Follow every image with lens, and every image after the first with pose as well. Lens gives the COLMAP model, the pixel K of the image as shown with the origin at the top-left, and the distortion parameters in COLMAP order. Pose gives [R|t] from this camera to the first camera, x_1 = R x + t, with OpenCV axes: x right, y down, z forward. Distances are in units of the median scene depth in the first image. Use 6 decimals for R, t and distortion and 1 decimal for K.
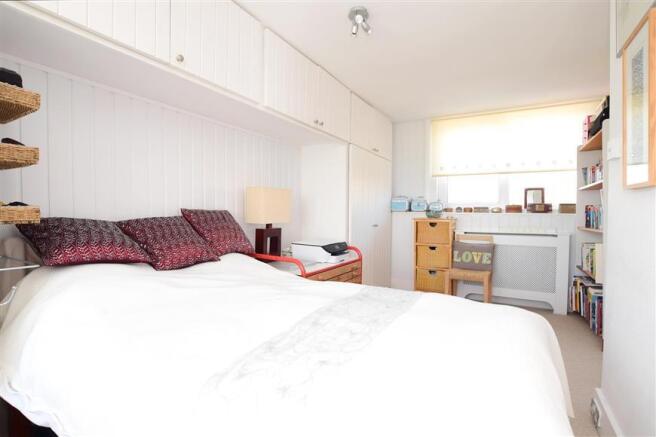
lens RADIAL K [[321.7, 0, 329.5], [0, 321.7, 216.3], [0, 0, 1]] dist [0.000563, -0.000003]
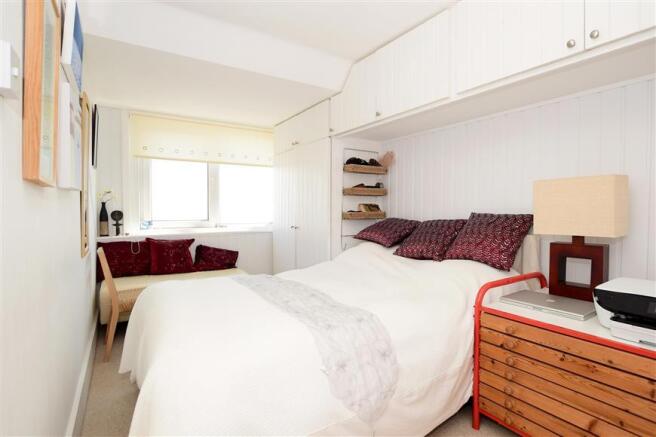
lens RADIAL K [[327.8, 0, 329.5], [0, 327.8, 214.4], [0, 0, 1]] dist [-0.002338, -0.000109]
pose [[-0.451146, -0.002266, -0.892447, 0.644800], [-0.021192, 0.999742, 0.008174, -0.014265], [0.892199, 0.022601, -0.451077, 0.946568]]
